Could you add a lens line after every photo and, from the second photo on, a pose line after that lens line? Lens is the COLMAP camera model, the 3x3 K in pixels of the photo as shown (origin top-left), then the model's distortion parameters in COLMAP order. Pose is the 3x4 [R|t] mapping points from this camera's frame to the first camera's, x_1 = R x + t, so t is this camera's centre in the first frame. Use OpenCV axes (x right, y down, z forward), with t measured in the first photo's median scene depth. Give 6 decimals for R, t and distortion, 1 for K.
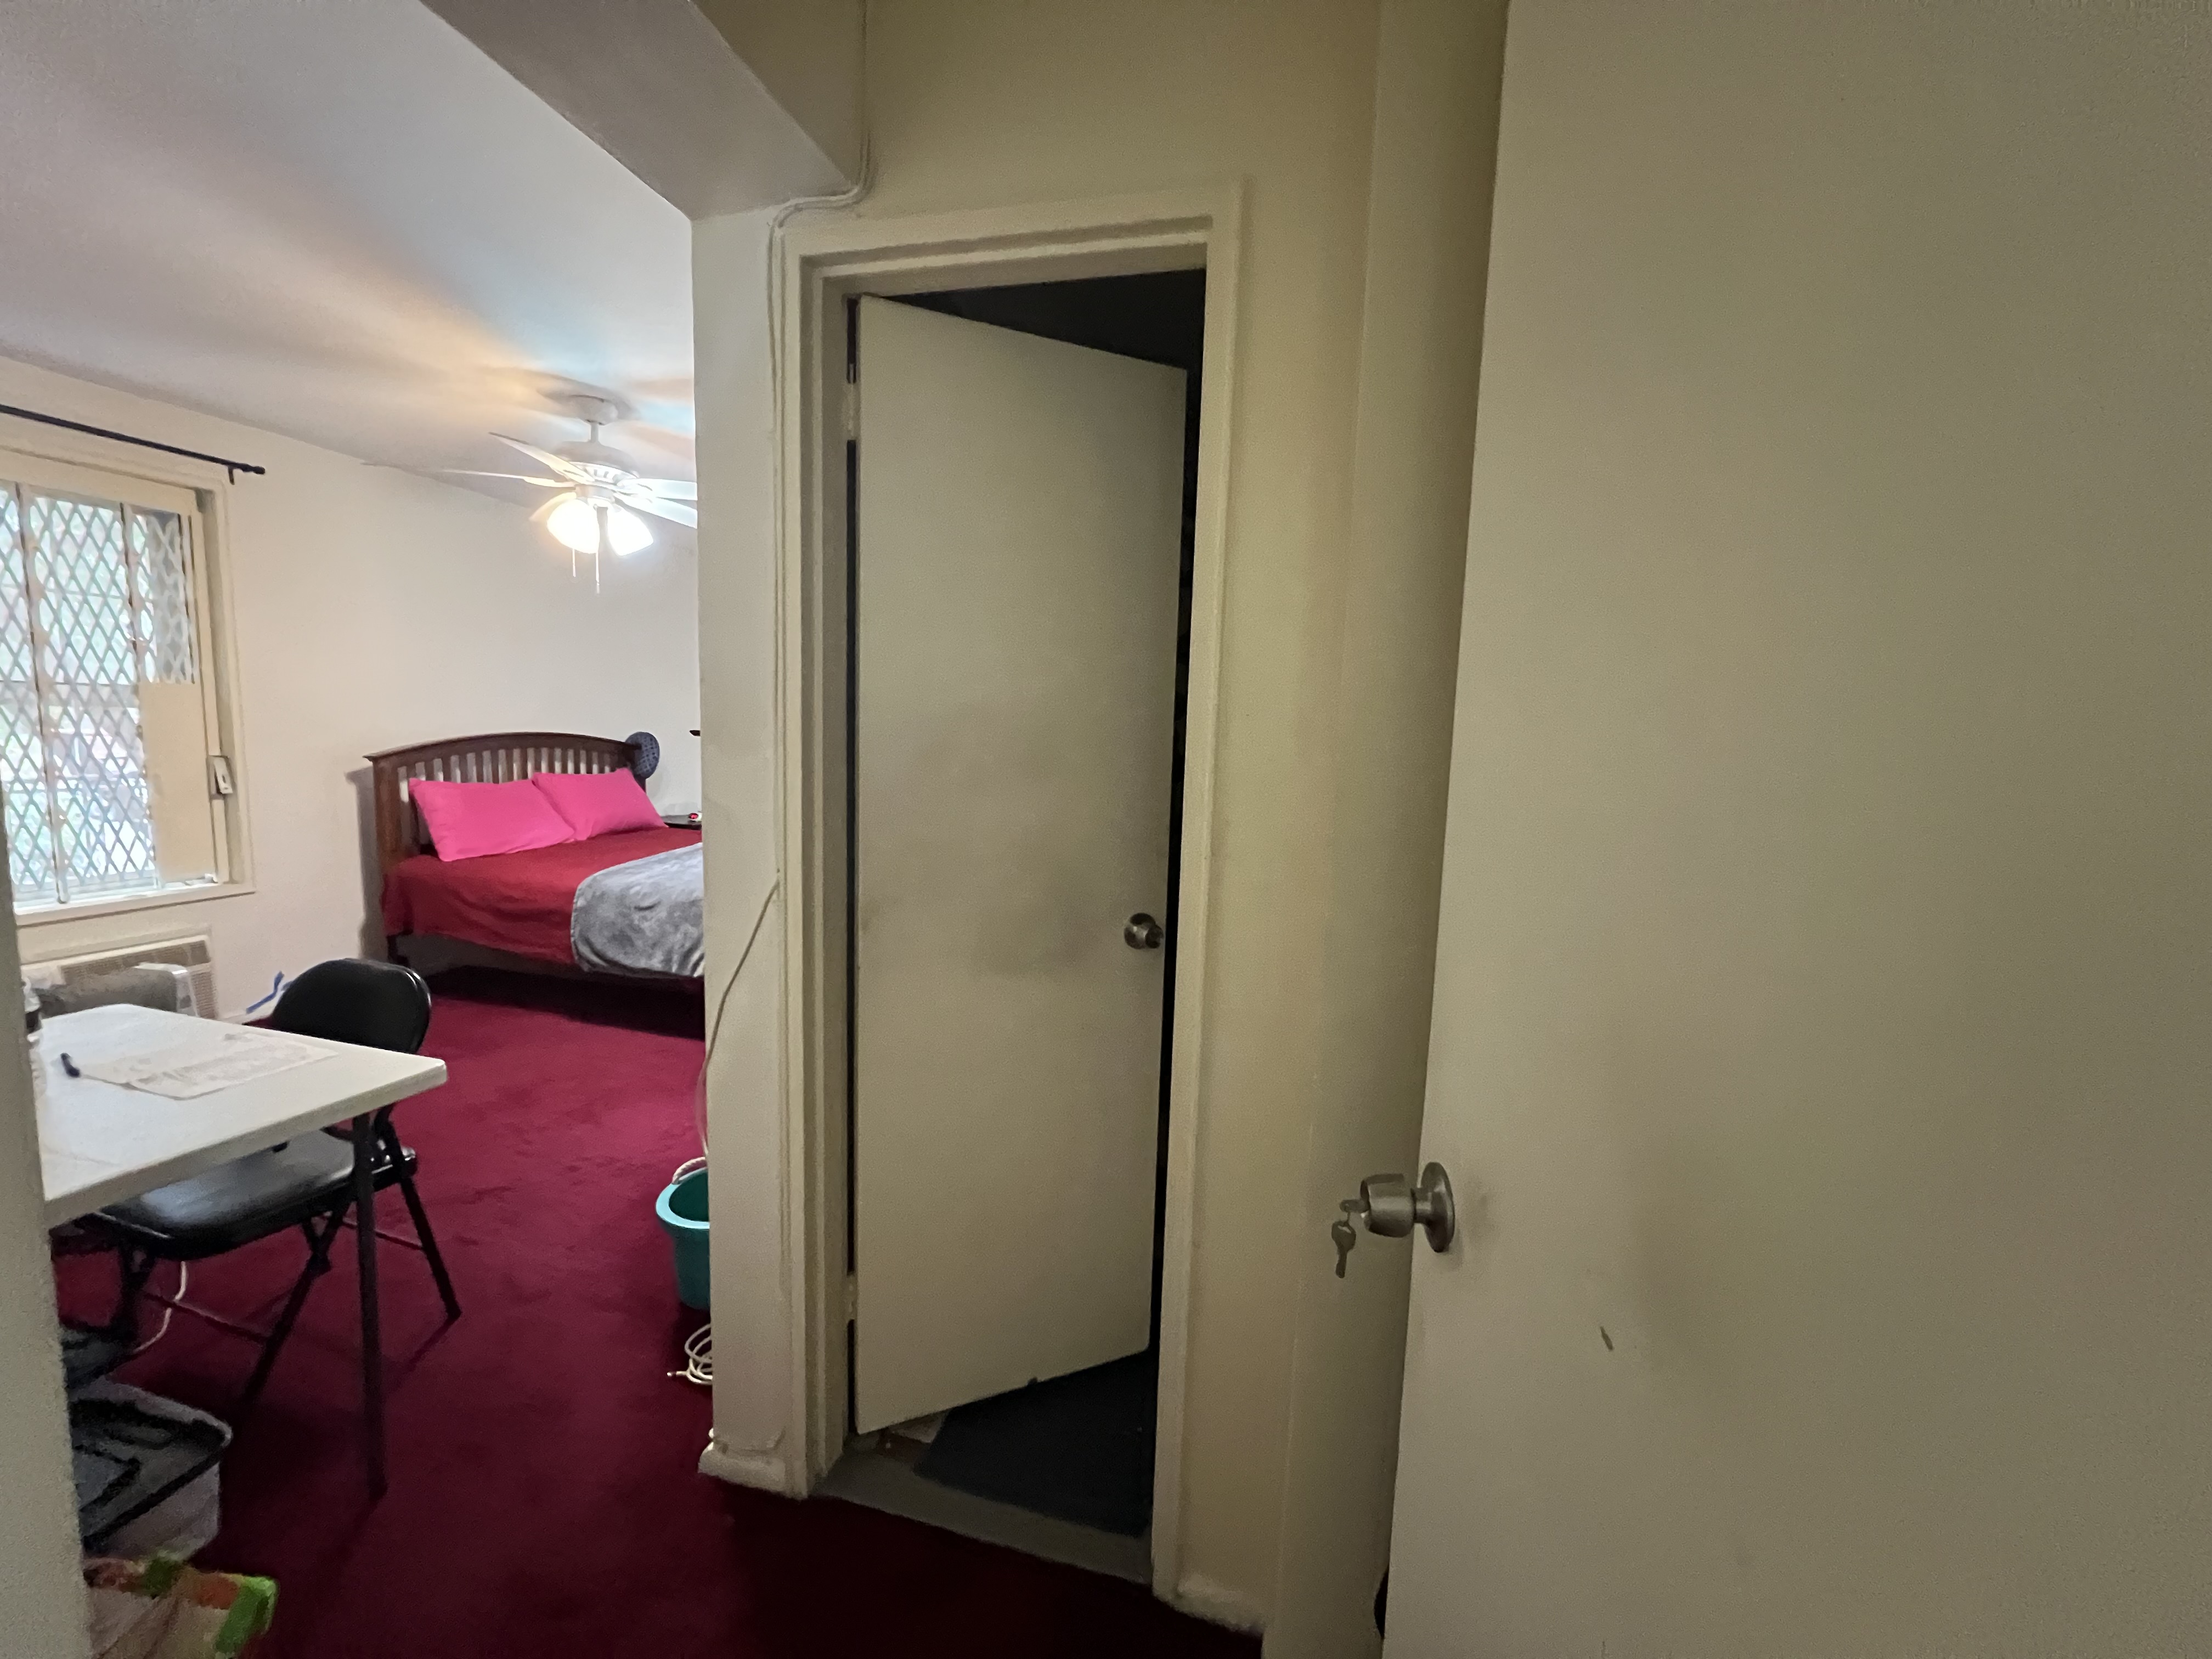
lens RADIAL K [[876.6, 0, 1106.0], [0, 876.6, 829.5], [0, 0, 1]] dist [0.000341, 0.000095]
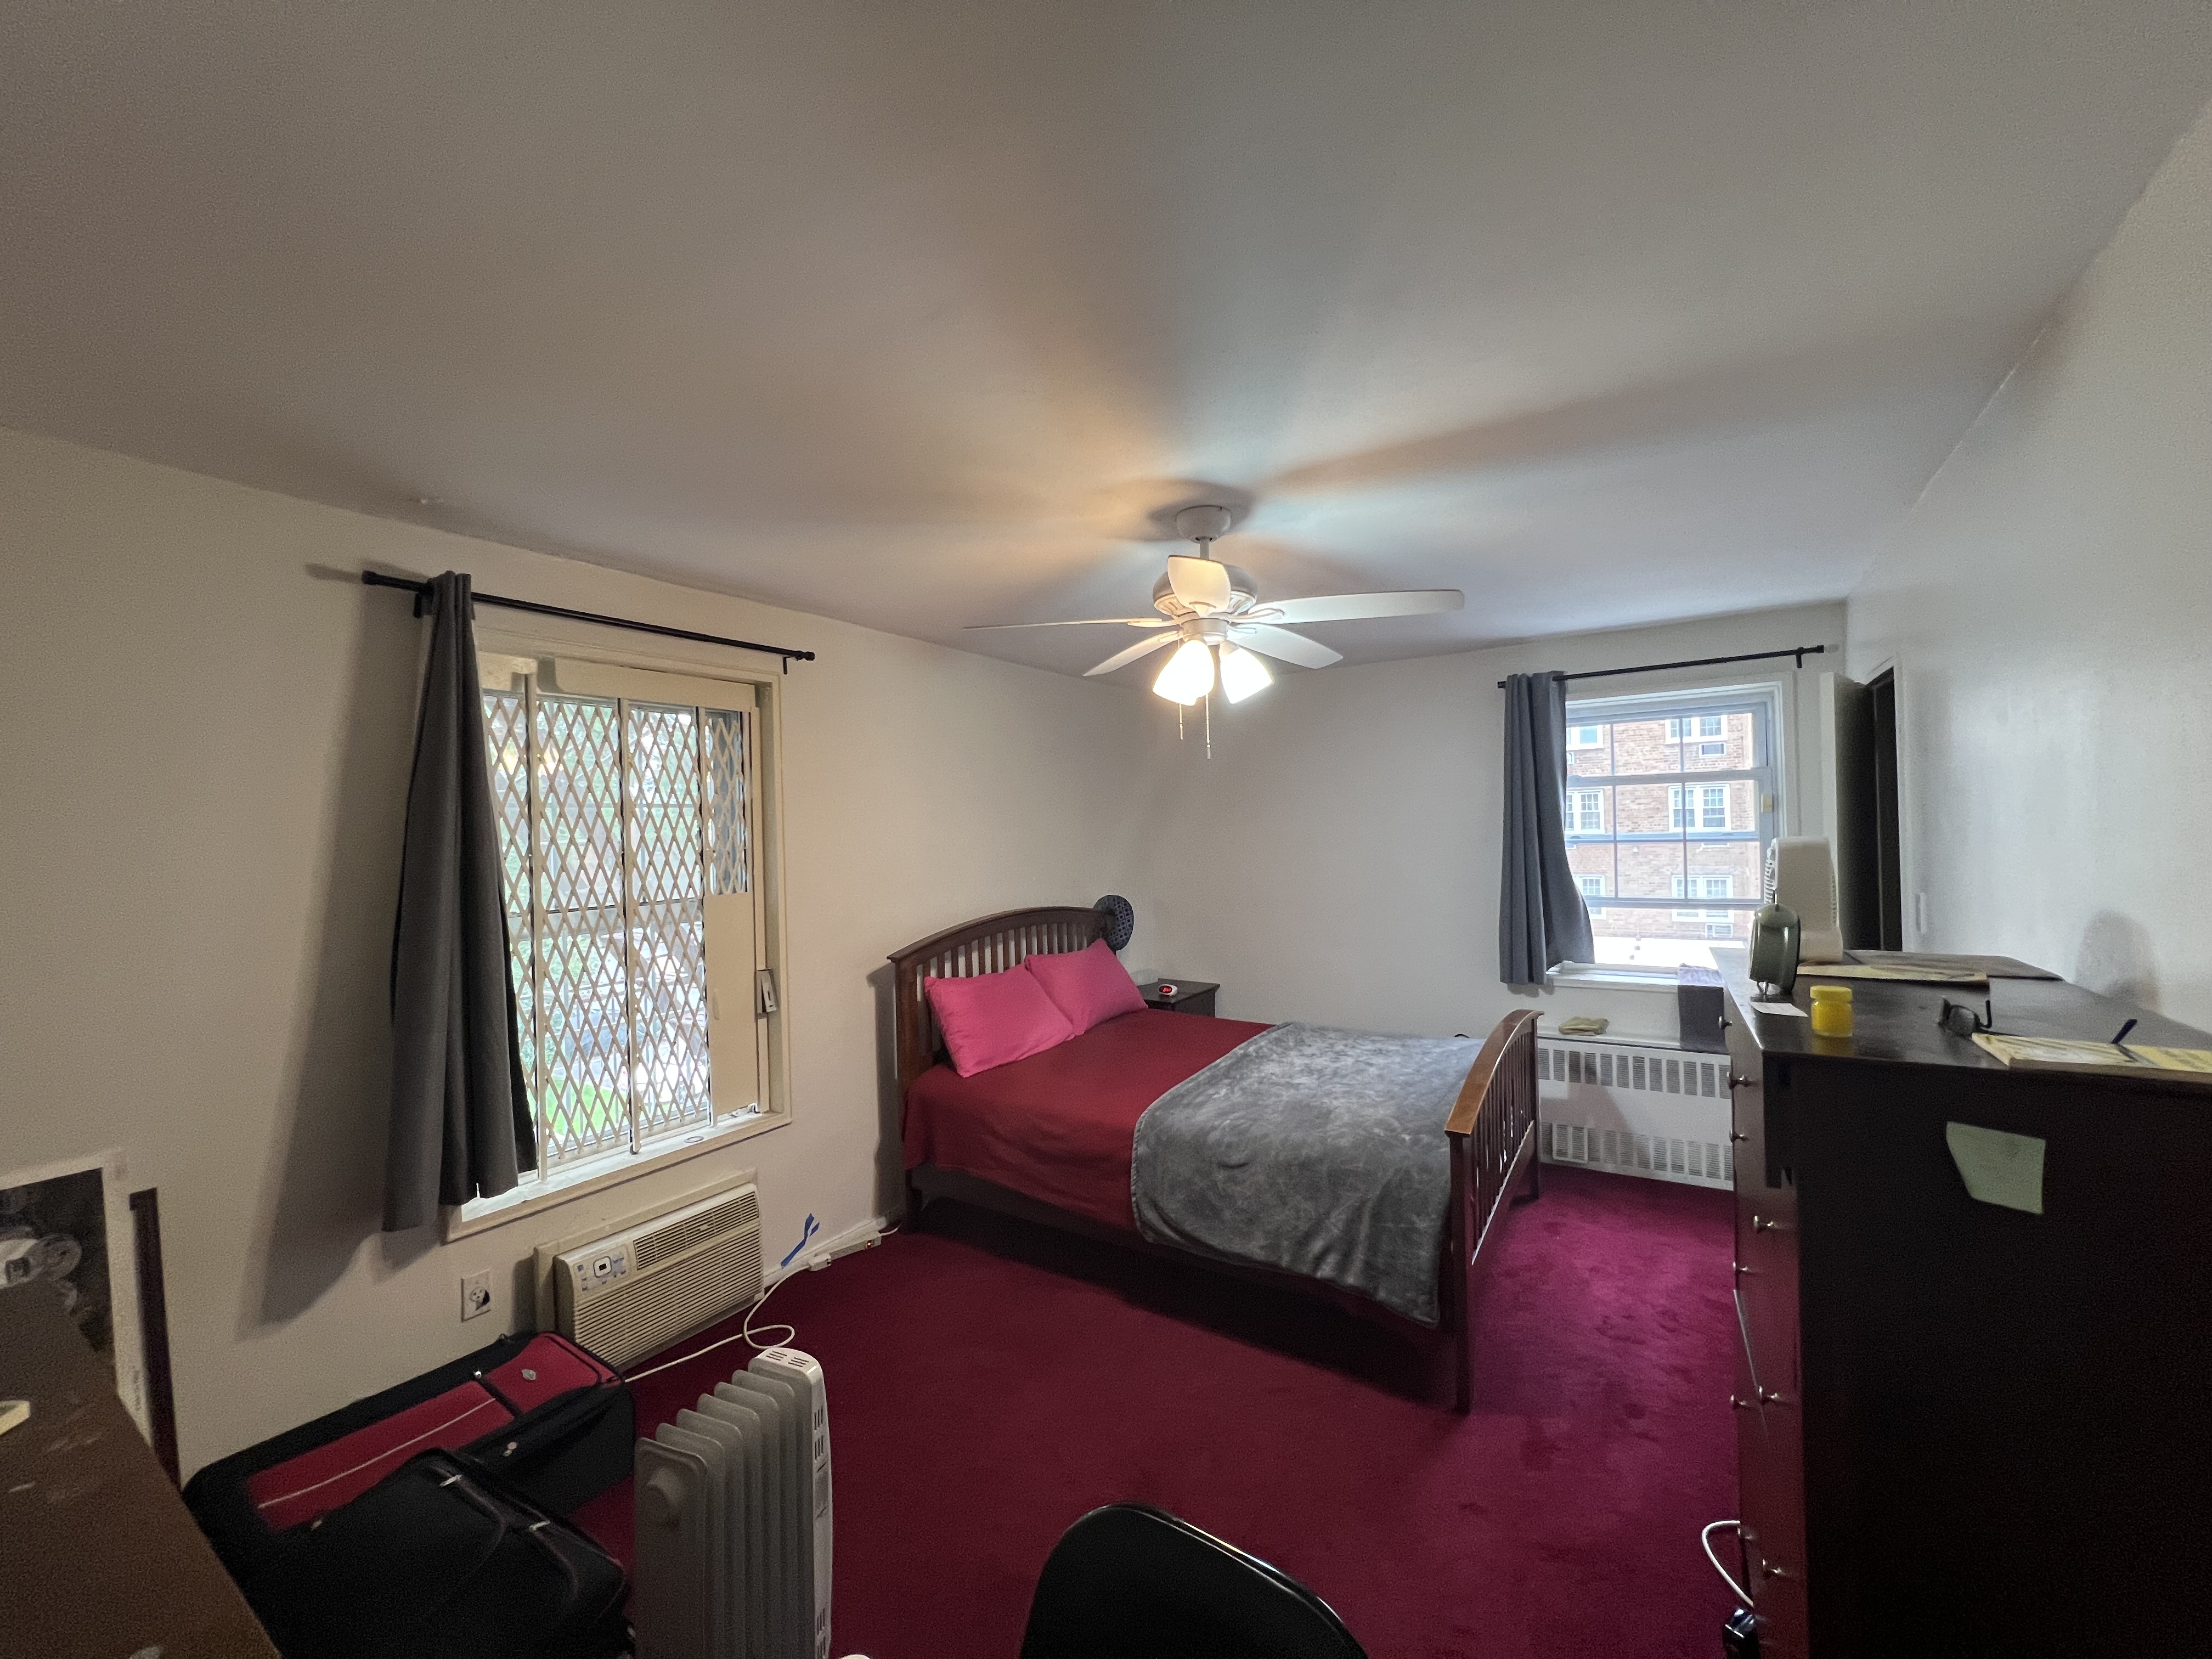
lens RADIAL K [[876.5, 0, 1106.0], [0, 876.5, 829.5], [0, 0, 1]] dist [-0.000025, -0.000032]
pose [[0.949029, -0.062246, -0.308980, -0.395355], [0.026526, 0.992601, -0.118492, -0.111034], [0.314070, 0.104256, 0.943658, 0.248324]]
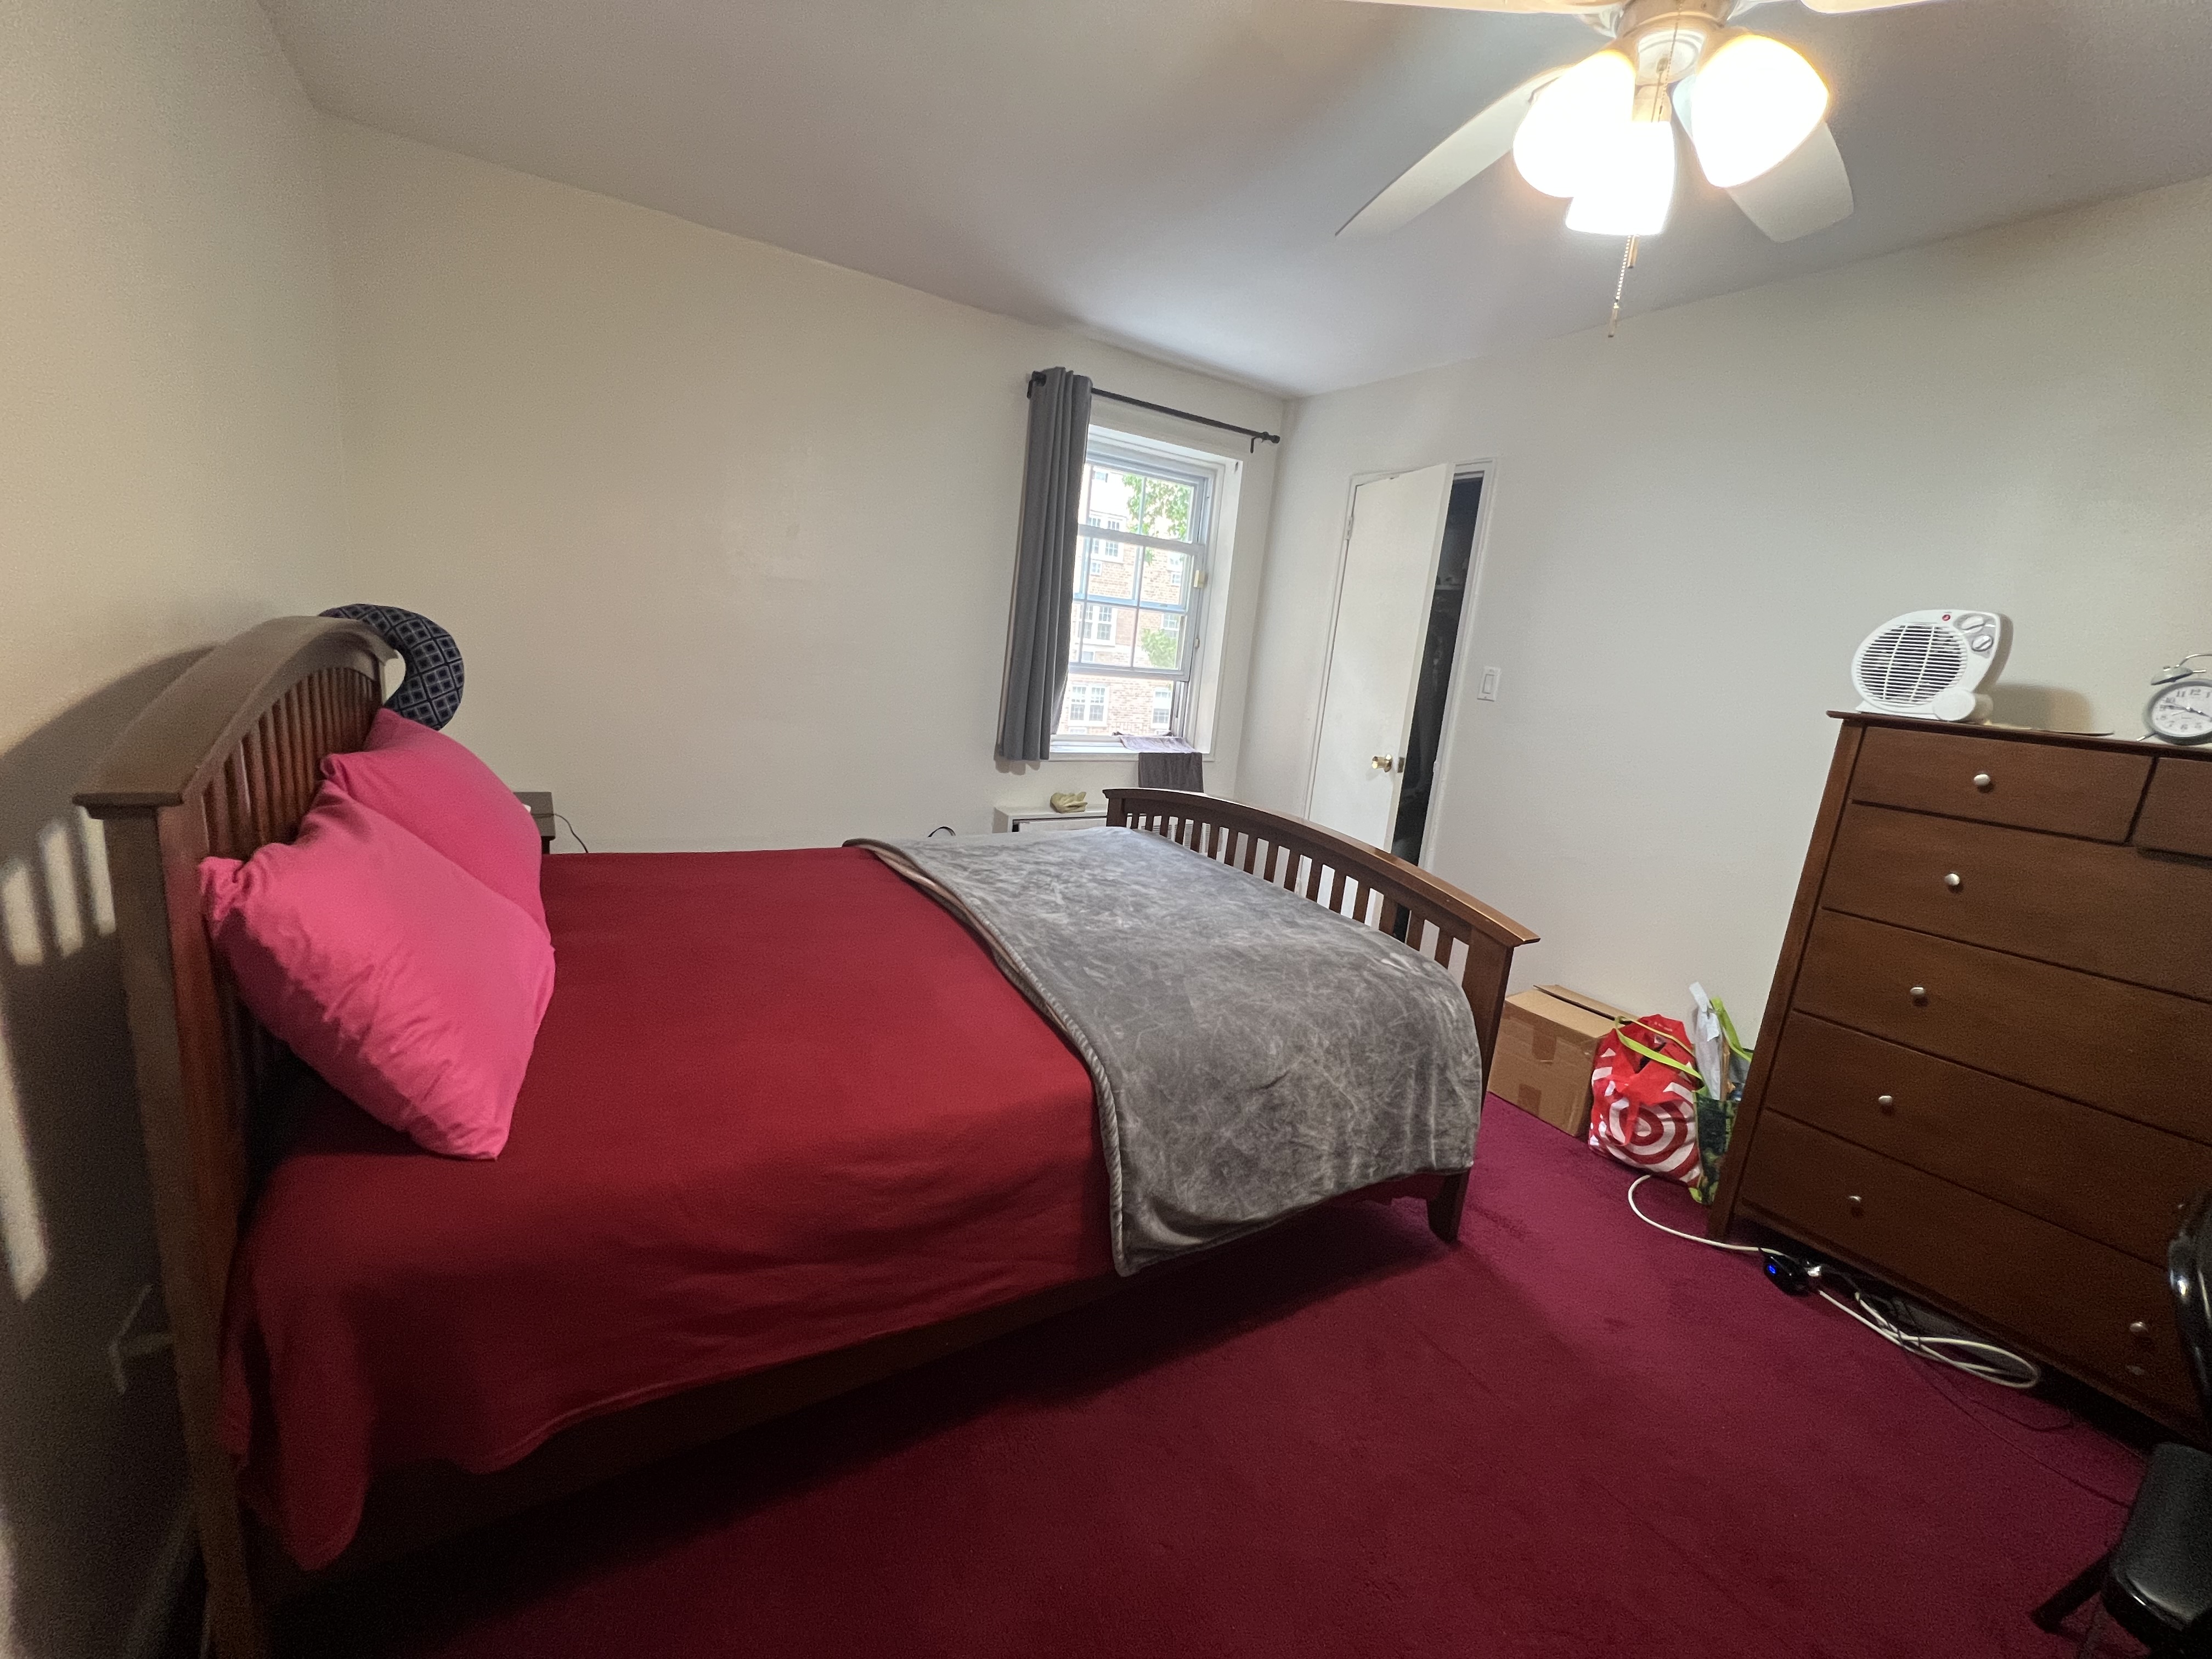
lens RADIAL K [[896.9, 0, 1106.0], [0, 896.9, 829.5], [0, 0, 1]] dist [0.000342, -0.000034]
pose [[0.683681, -0.123501, 0.719255, -0.922738], [0.013377, 0.987532, 0.156851, -0.111541], [-0.729659, -0.097614, 0.676808, 0.795686]]
